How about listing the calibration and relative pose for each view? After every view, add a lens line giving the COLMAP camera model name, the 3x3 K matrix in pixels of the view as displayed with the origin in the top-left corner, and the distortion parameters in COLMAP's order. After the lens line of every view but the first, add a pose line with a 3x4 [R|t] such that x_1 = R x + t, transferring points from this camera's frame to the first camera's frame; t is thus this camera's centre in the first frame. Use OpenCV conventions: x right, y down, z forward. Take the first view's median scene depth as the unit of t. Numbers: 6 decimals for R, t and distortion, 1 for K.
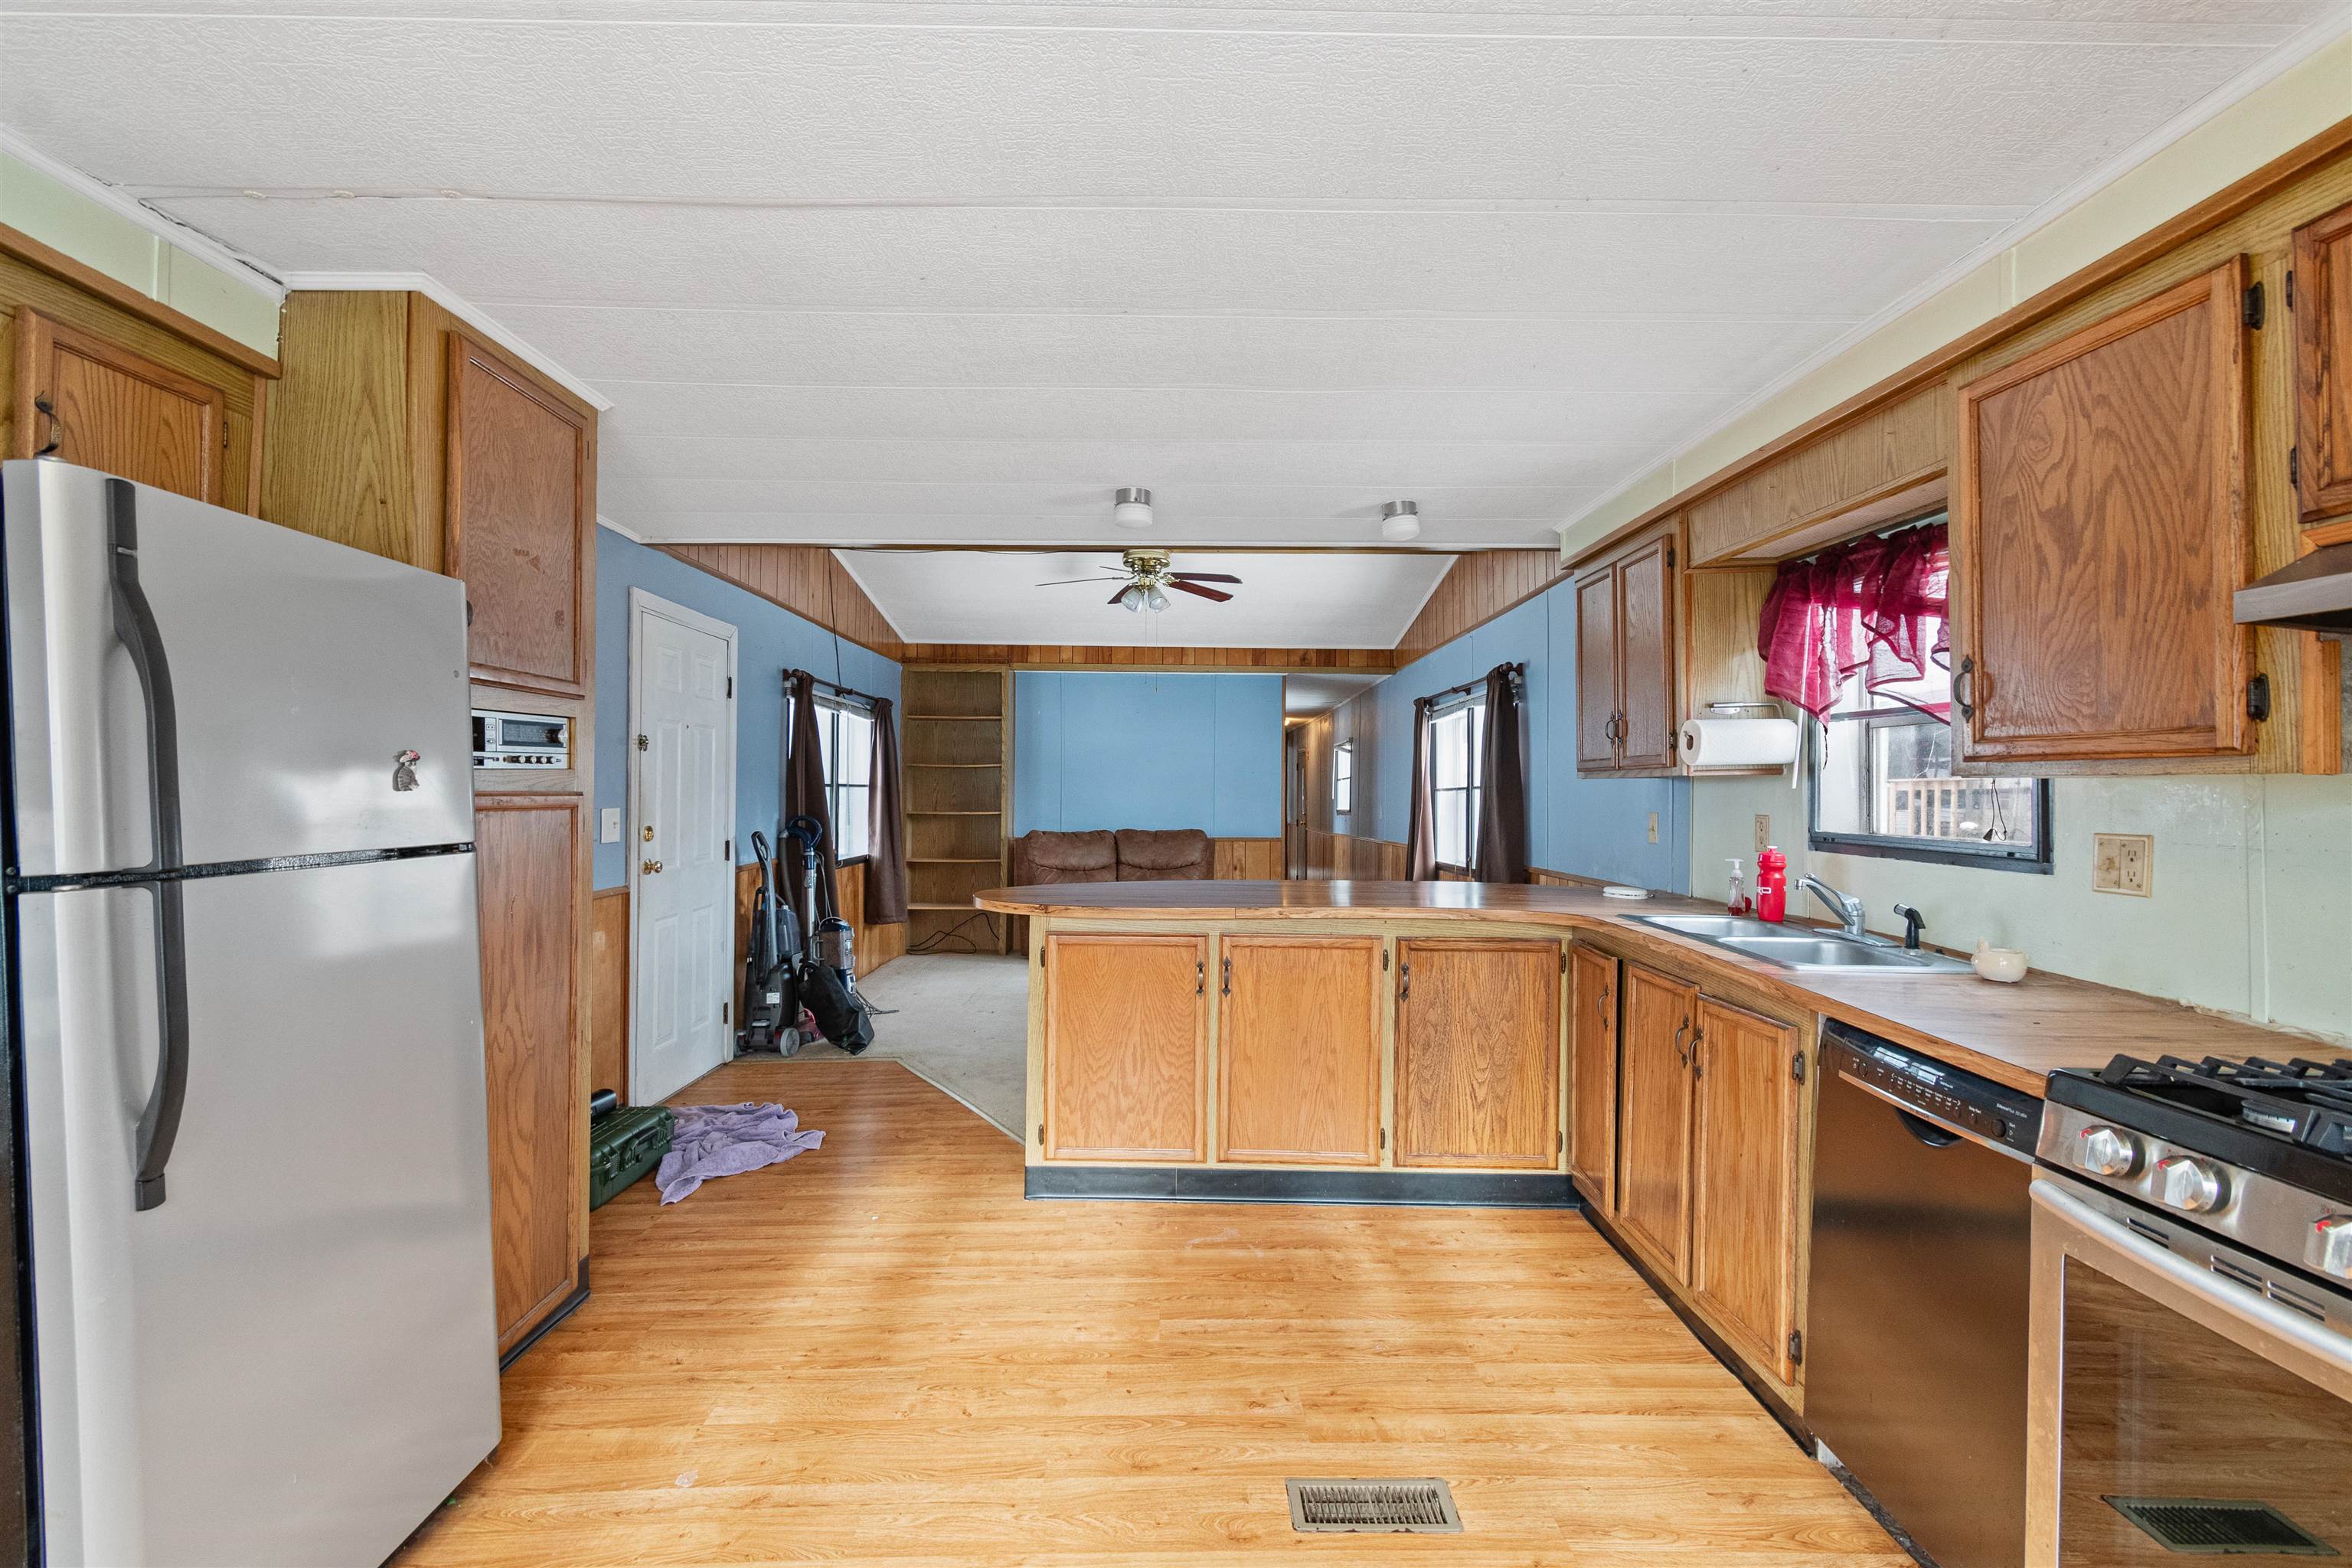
lens RADIAL K [[1054.1, 0, 1186.8], [0, 1054.1, 775.7], [0, 0, 1]] dist [0.006301, -0.002473]
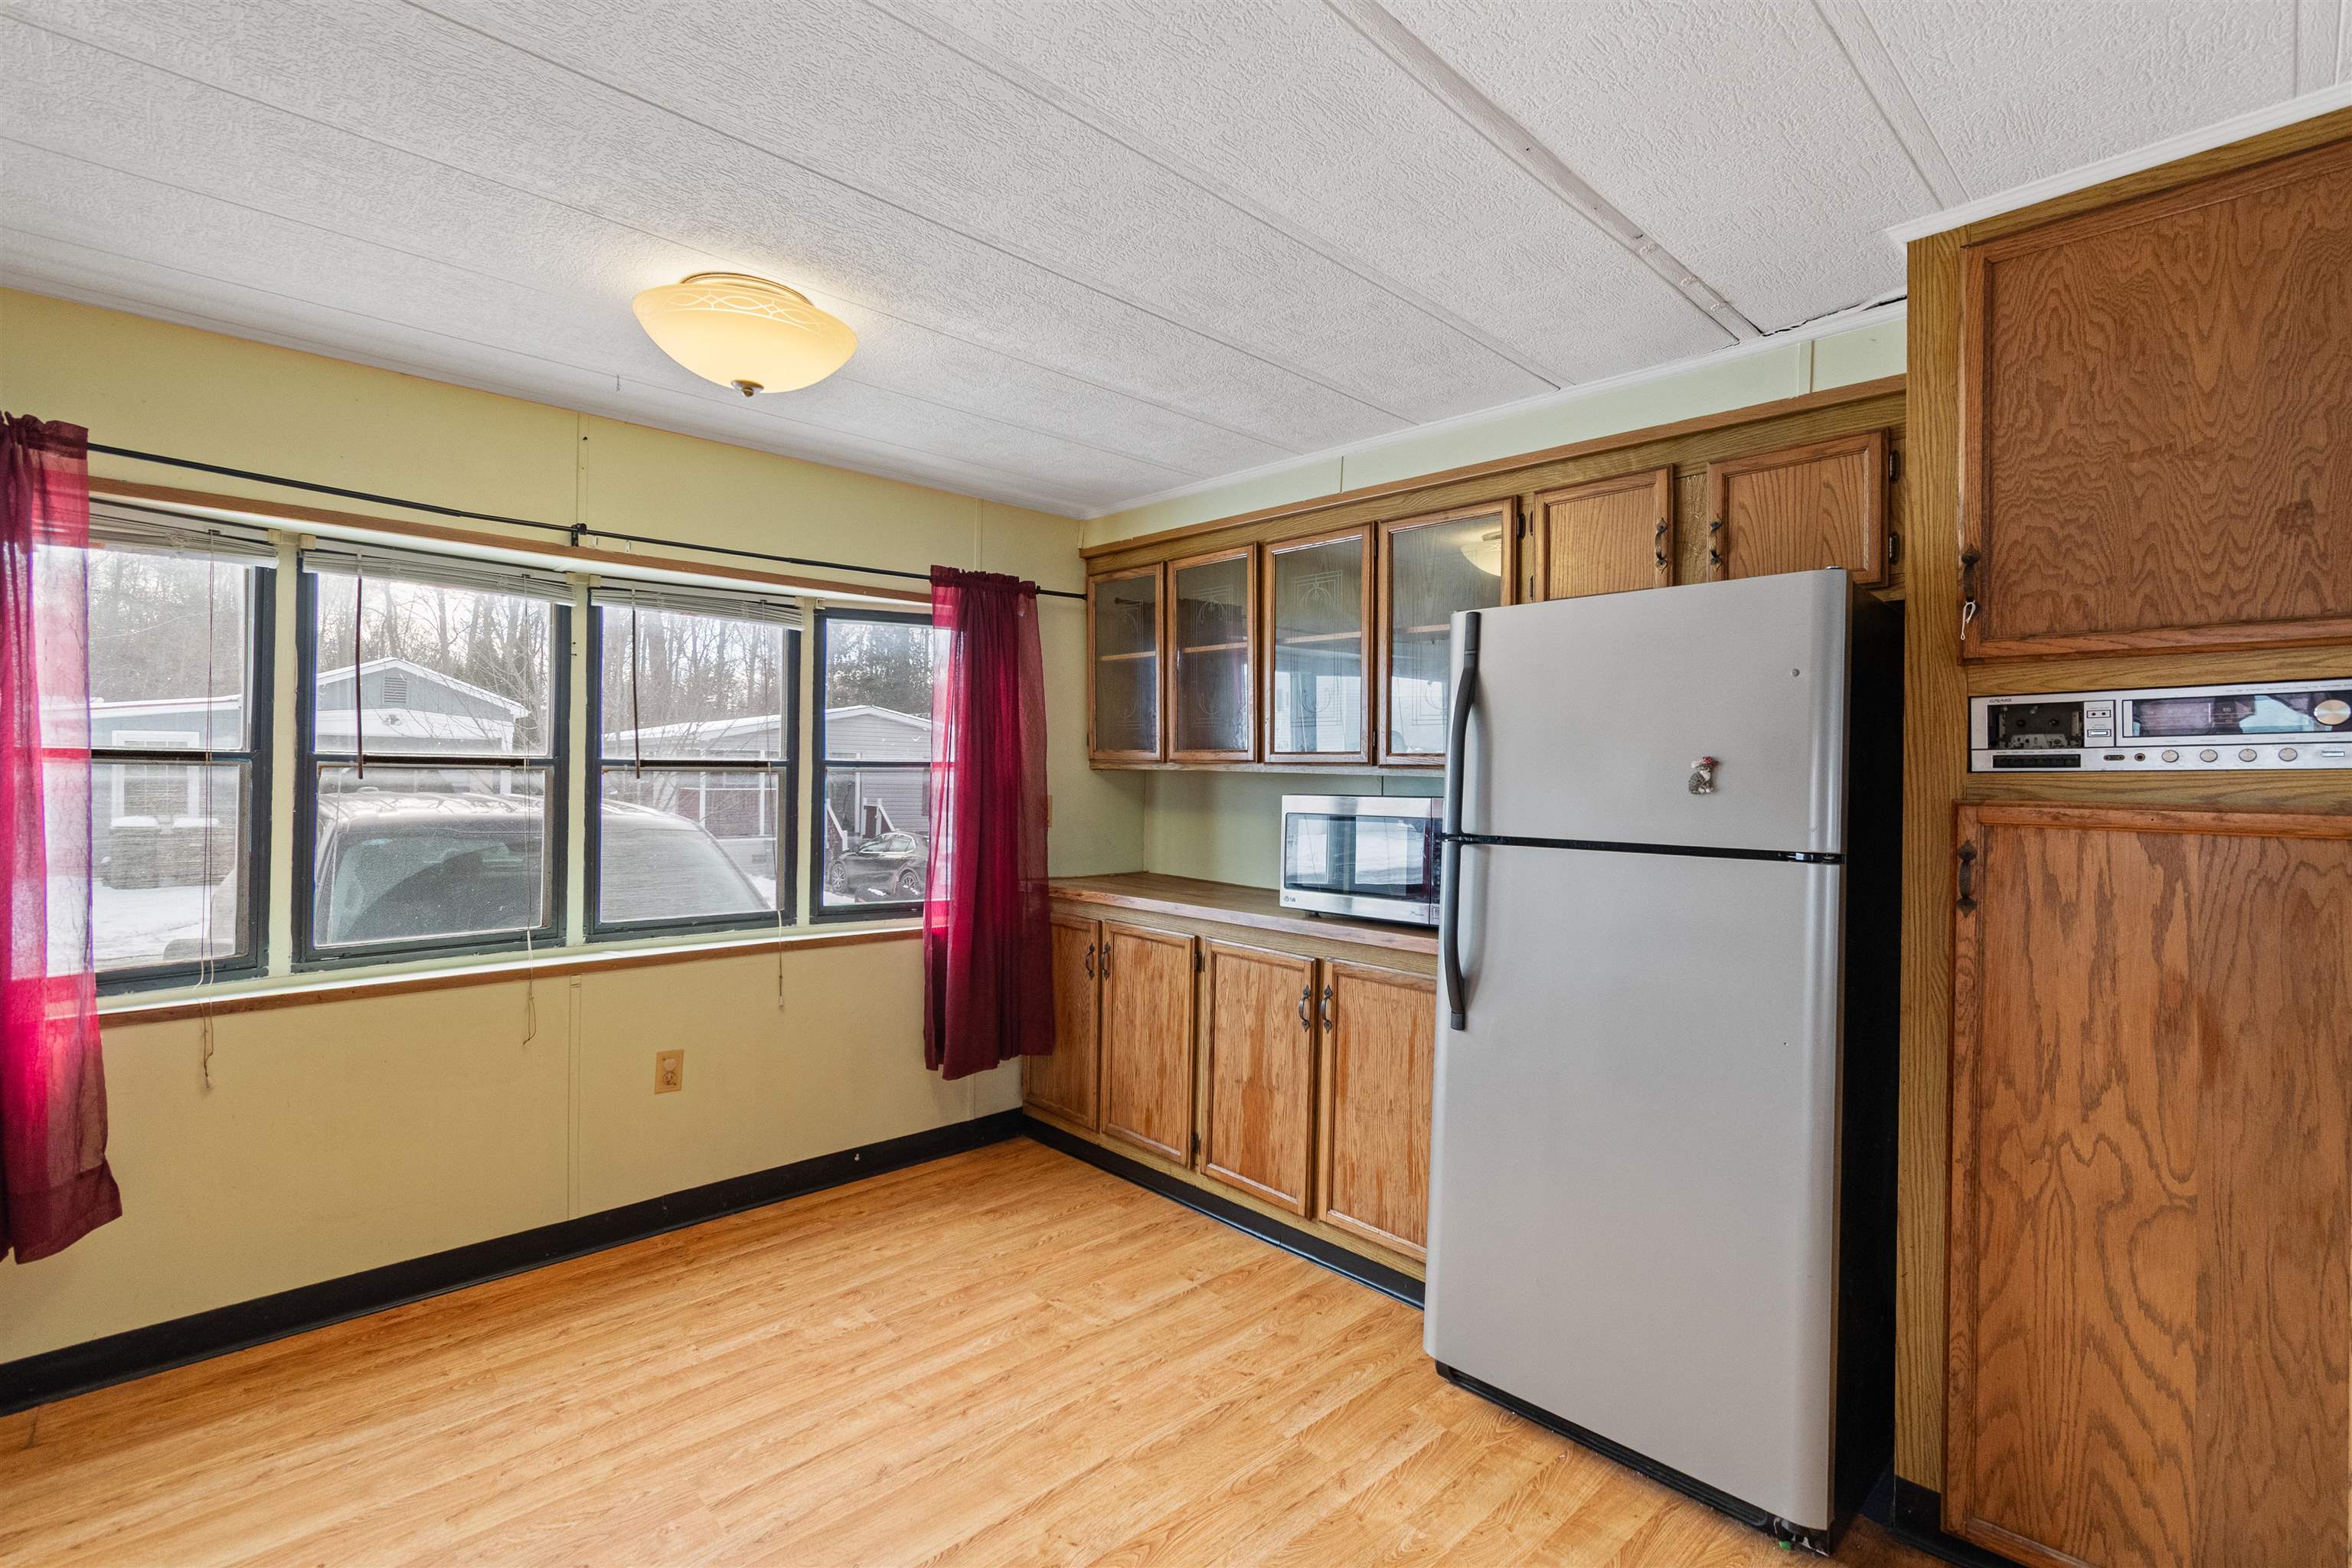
lens RADIAL K [[1054.1, 0, 1189.2], [0, 1054.1, 768.6], [0, 0, 1]] dist [0.006301, -0.002473]
pose [[-0.736845, -0.015595, -0.675882, 0.089897], [-0.005255, 0.999836, -0.017341, 0.002399], [0.676041, -0.009226, -0.736806, 0.342512]]
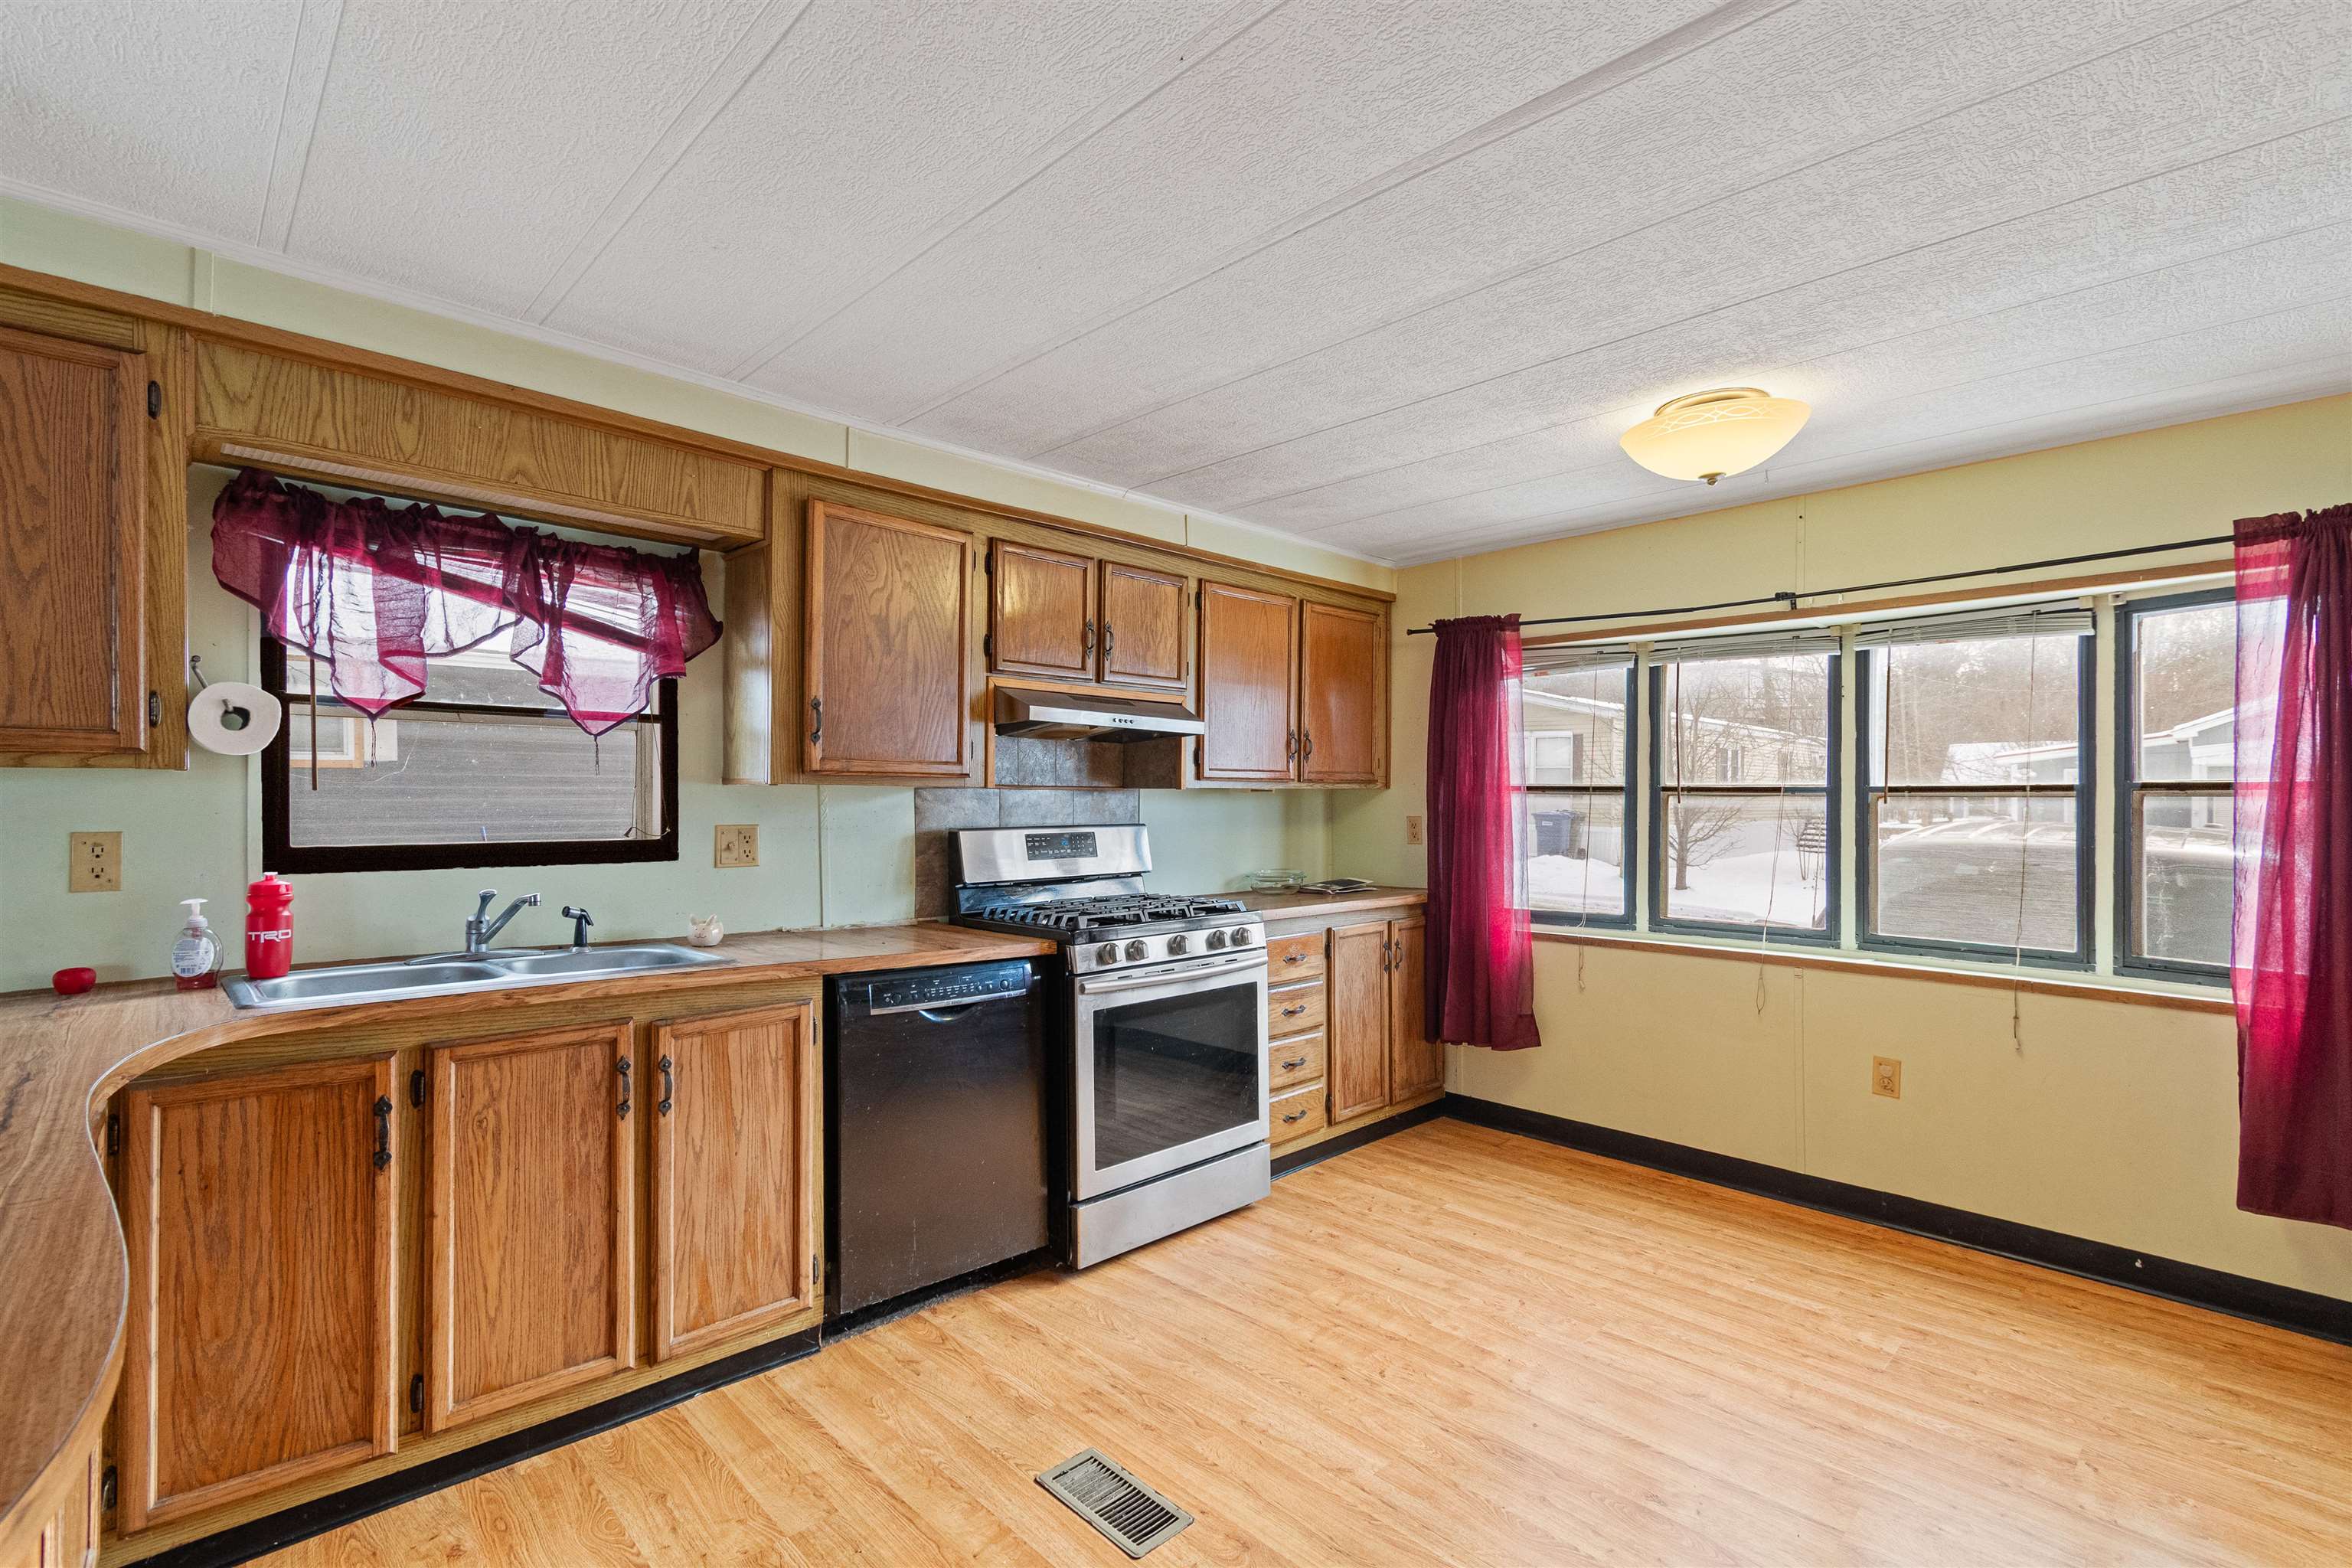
lens RADIAL K [[1054.1, 0, 1192.7], [0, 1054.1, 793.4], [0, 0, 1]] dist [0.006301, -0.002473]
pose [[-0.686982, -0.005306, 0.726655, -0.153768], [-0.015461, 0.999854, -0.007316, 0.003647], [-0.726509, -0.016261, -0.686964, 0.413614]]
